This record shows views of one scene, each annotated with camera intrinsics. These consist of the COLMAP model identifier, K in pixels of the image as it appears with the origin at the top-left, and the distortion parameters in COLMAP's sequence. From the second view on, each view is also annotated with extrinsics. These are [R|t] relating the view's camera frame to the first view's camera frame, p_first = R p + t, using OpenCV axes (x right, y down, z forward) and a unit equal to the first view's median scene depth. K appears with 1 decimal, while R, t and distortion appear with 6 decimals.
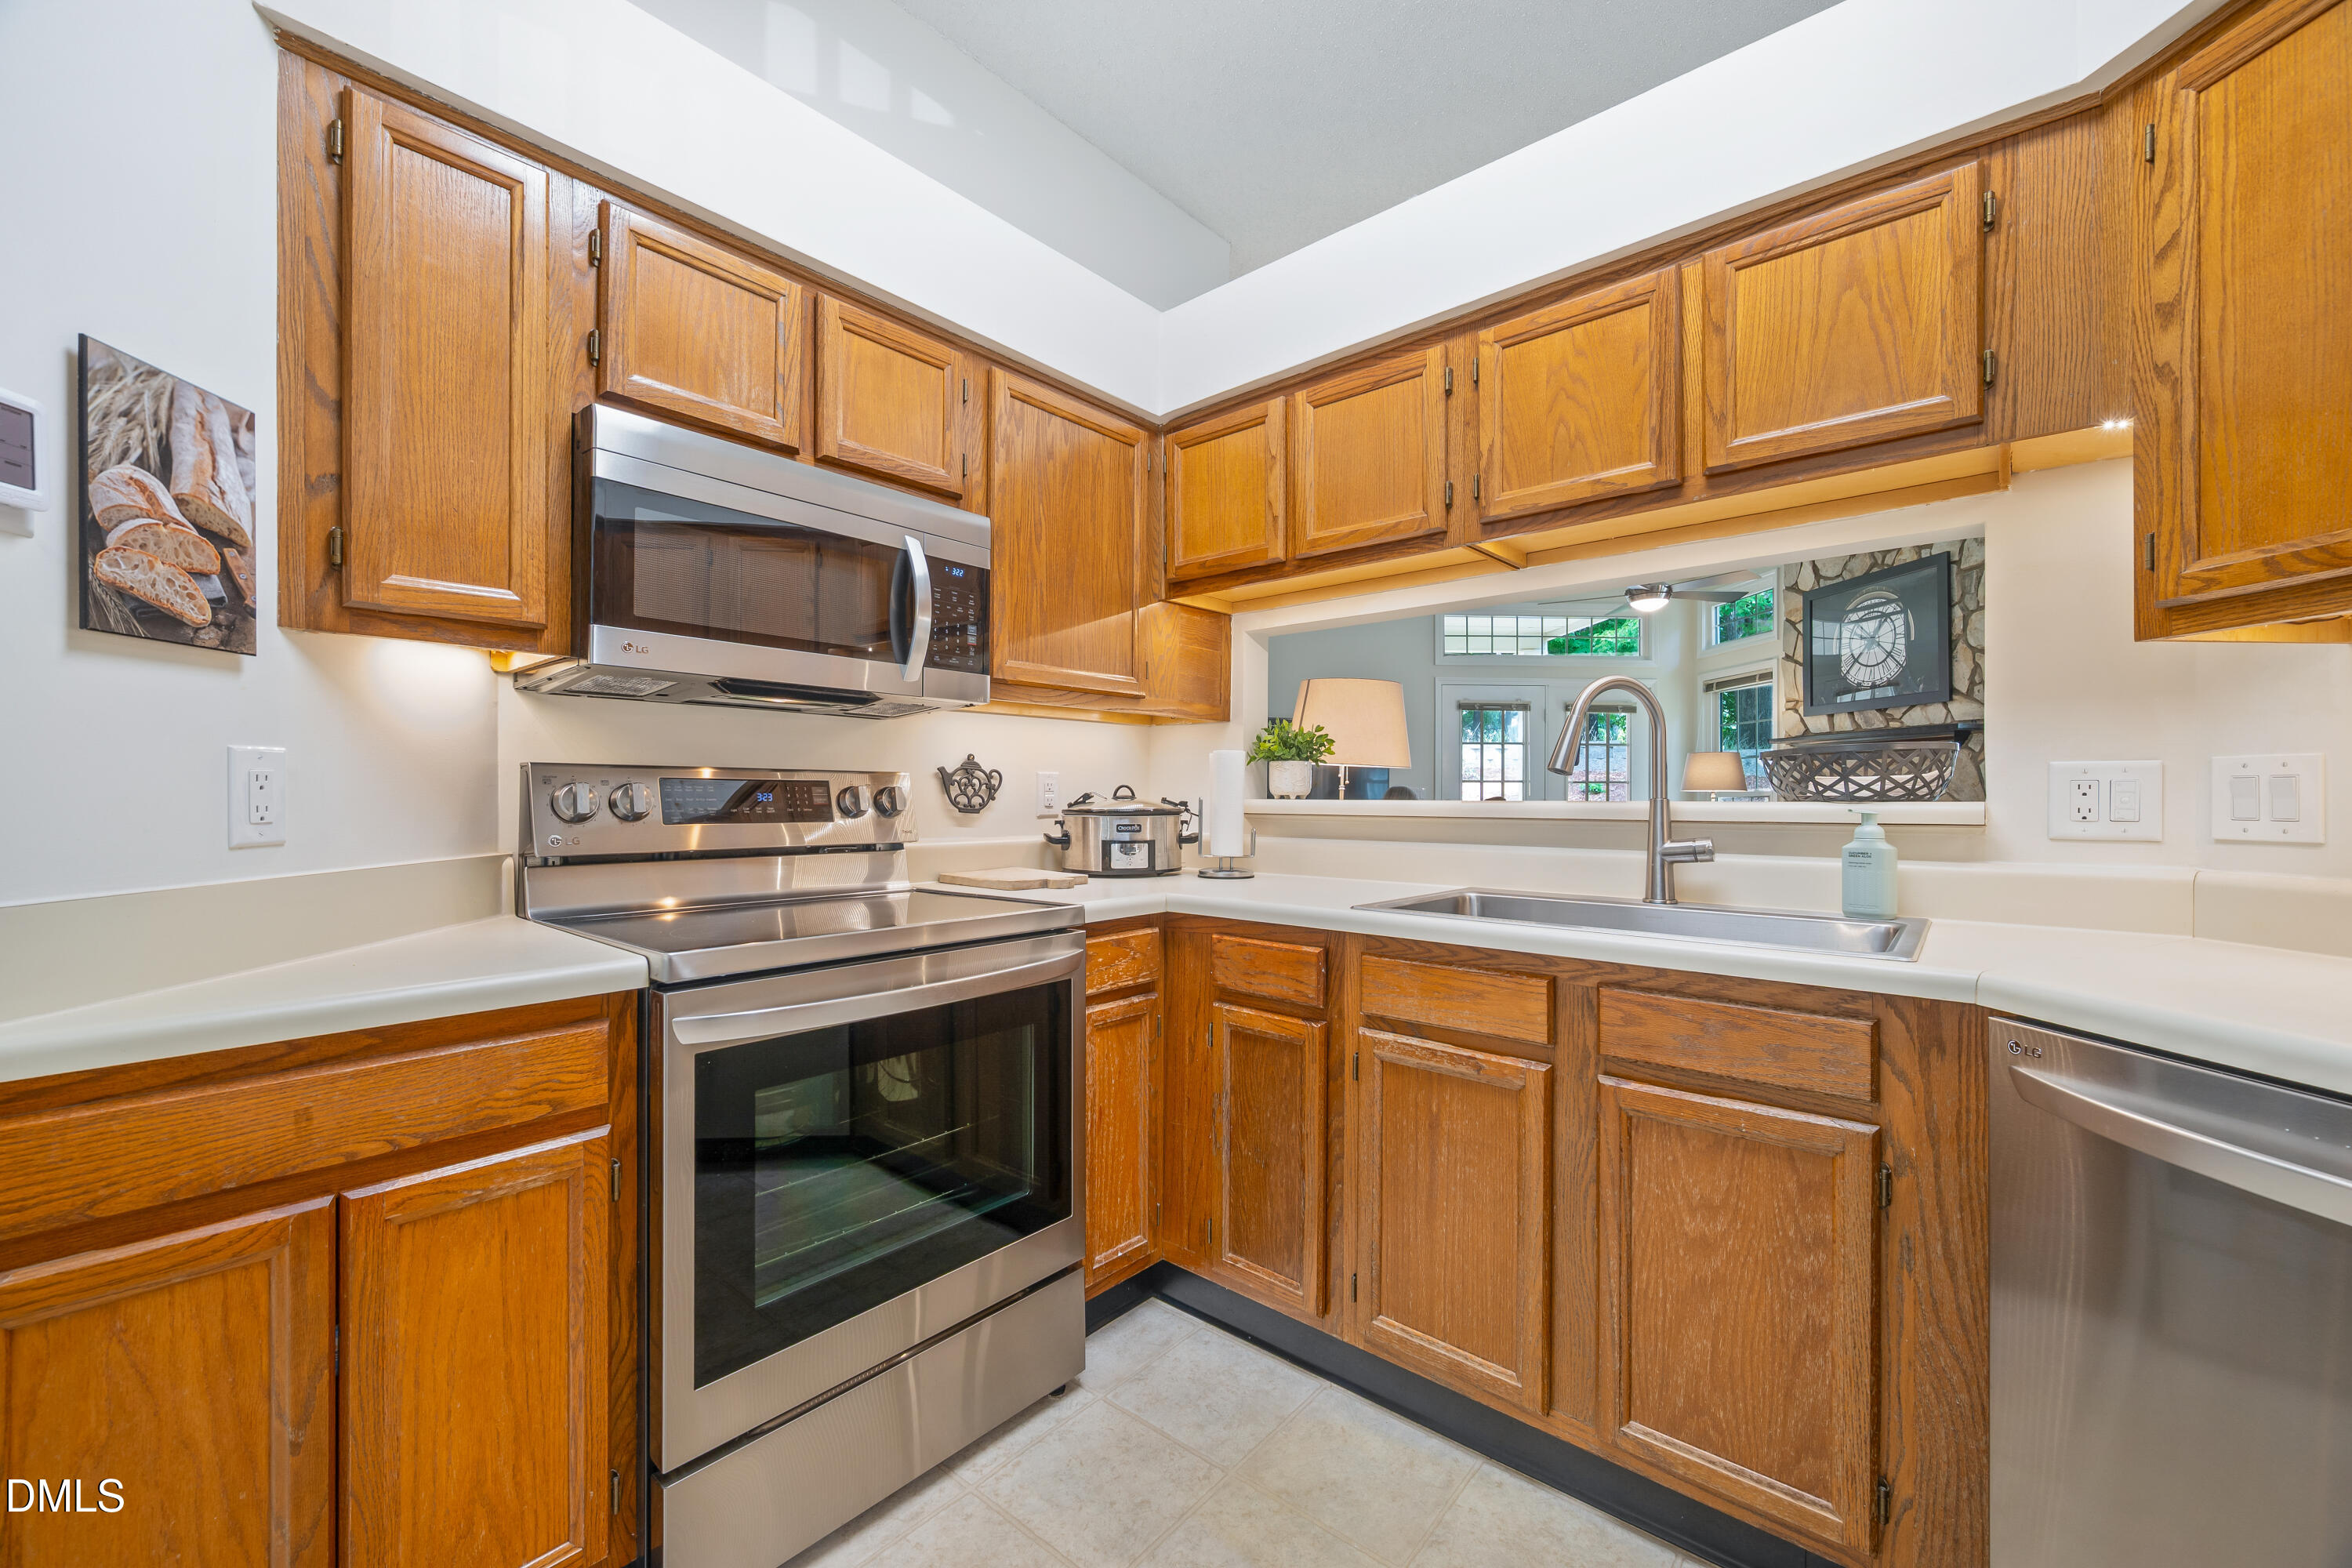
lens RADIAL K [[926.7, 0, 1164.3], [0, 926.7, 792.9], [0, 0, 1]] dist [-0.001007, 0.000349]
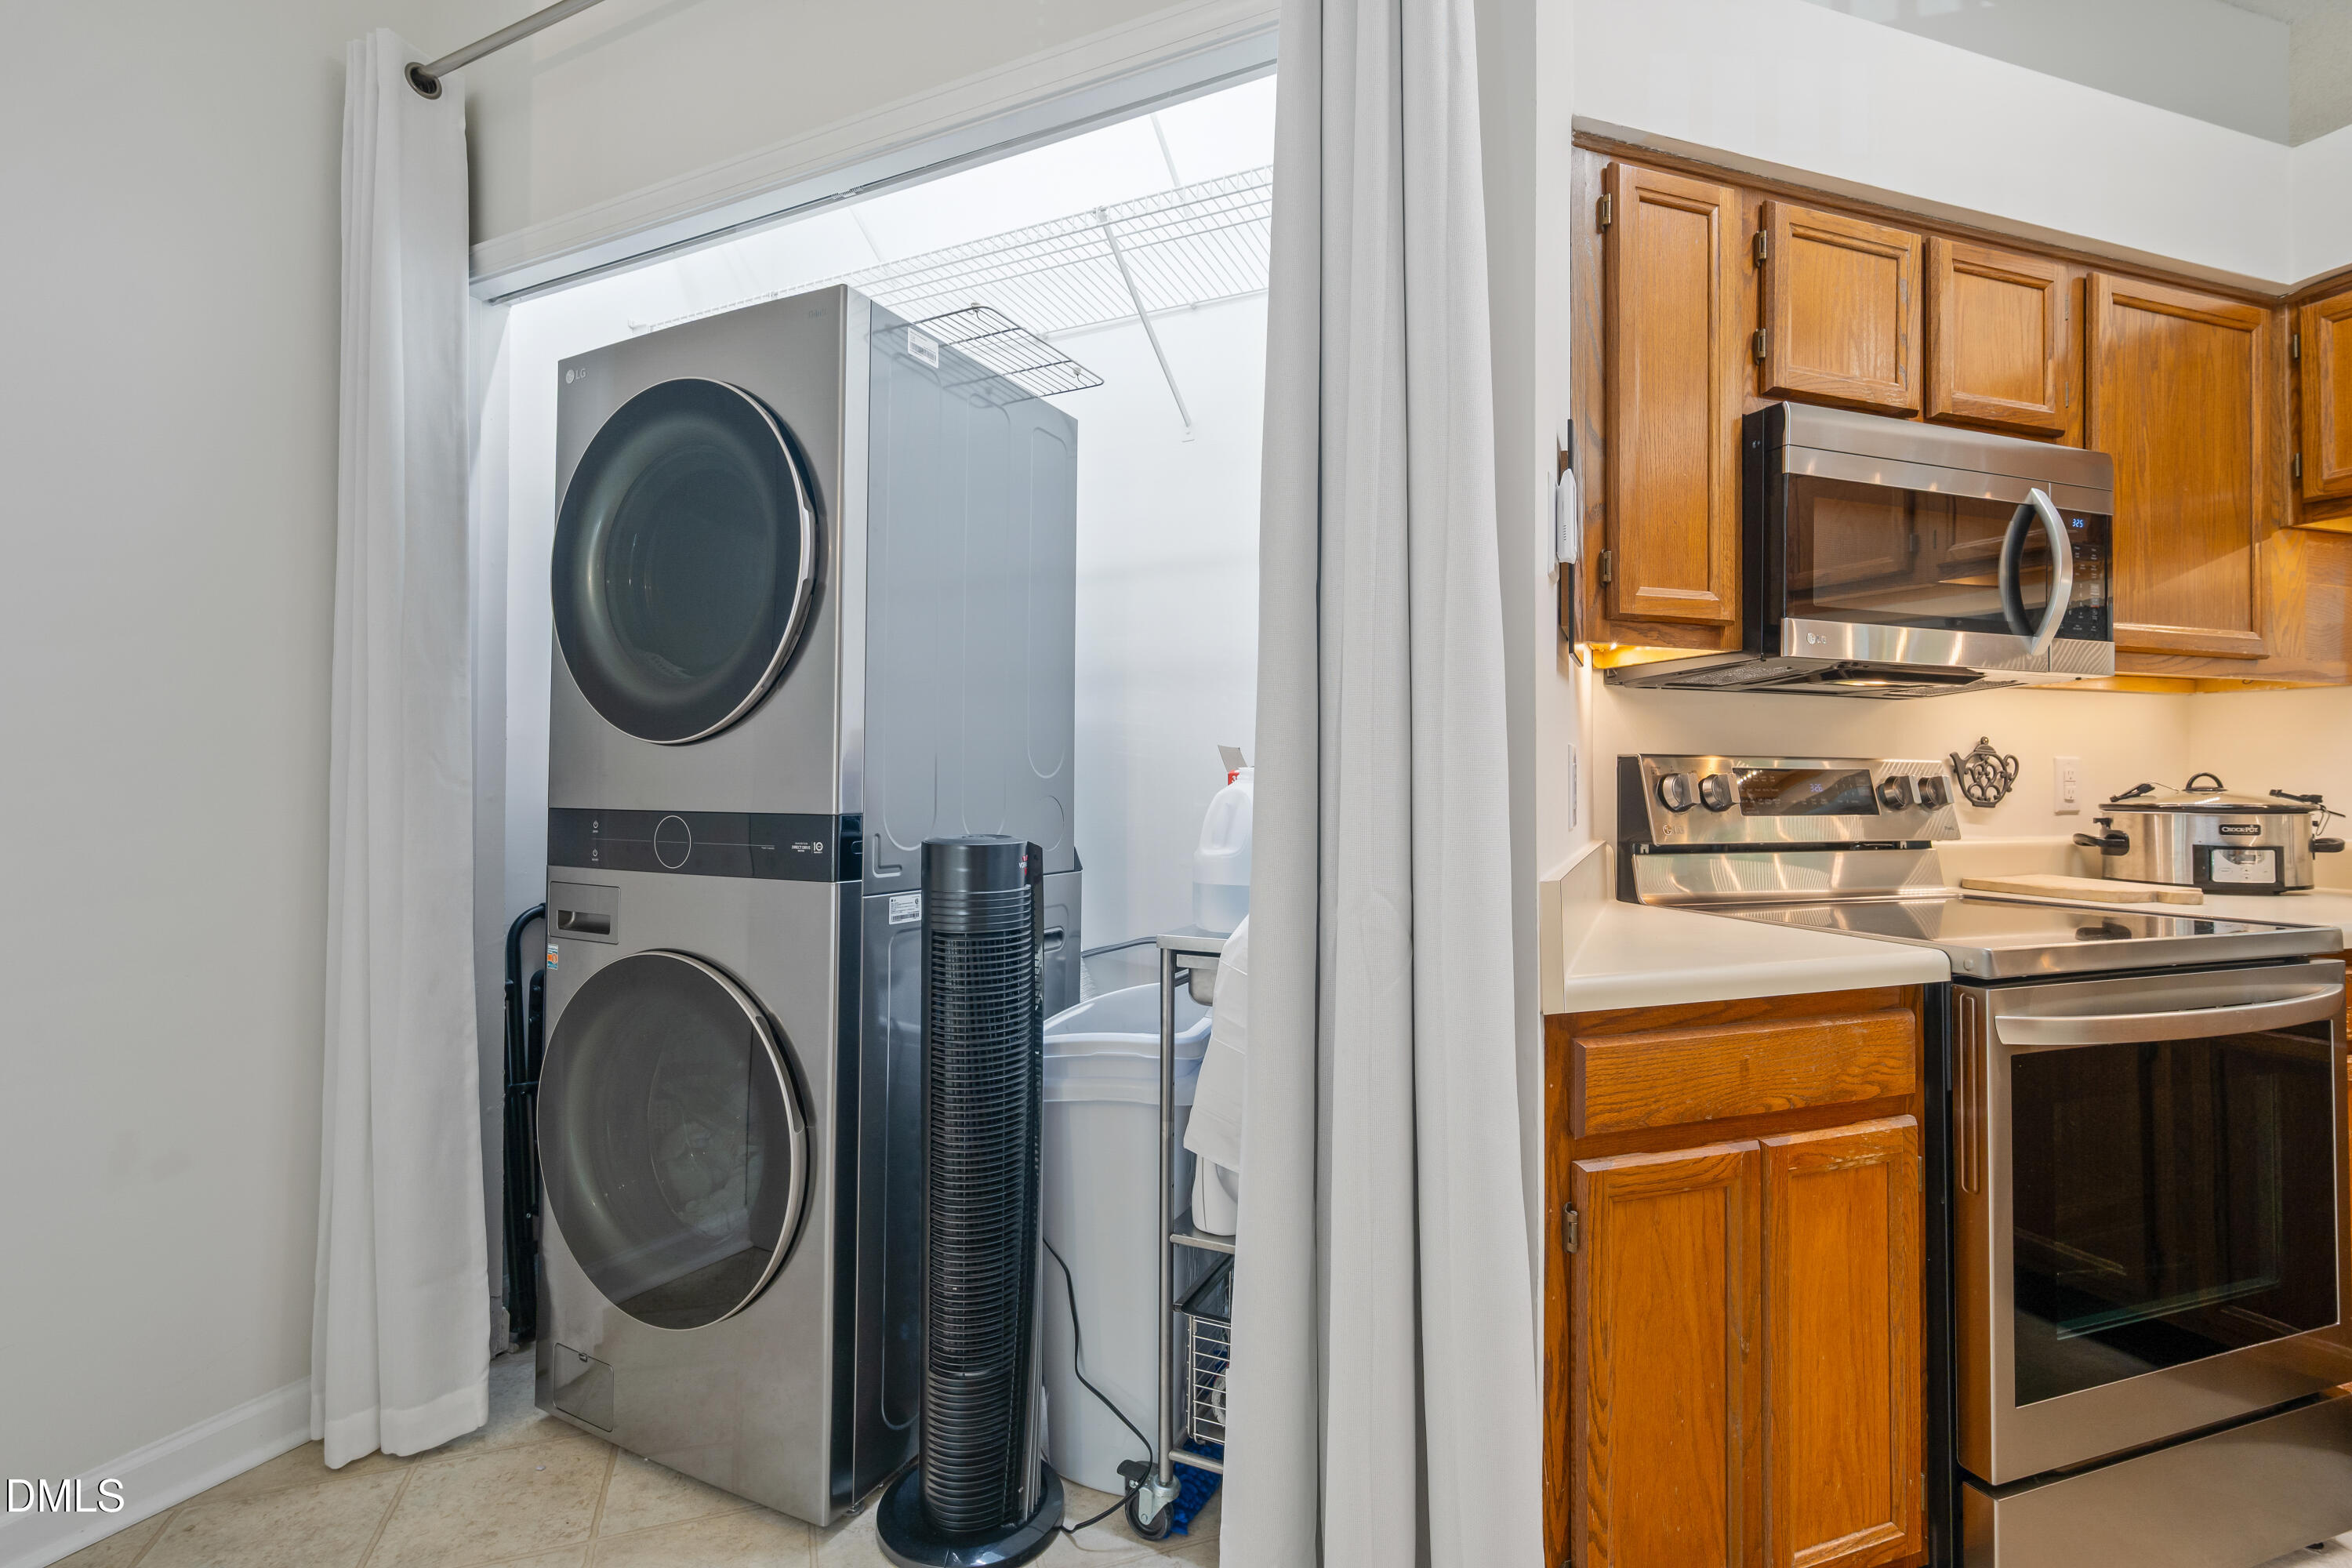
lens RADIAL K [[1076.8, 0, 1170.0], [0, 1076.8, 764.1], [0, 0, 1]] dist [0.001643, 0.000287]
pose [[0.867270, -0.007455, -0.497782, -0.502453], [-0.000490, 0.999875, -0.015828, -0.002017], [0.497838, 0.013971, 0.867158, -0.294521]]
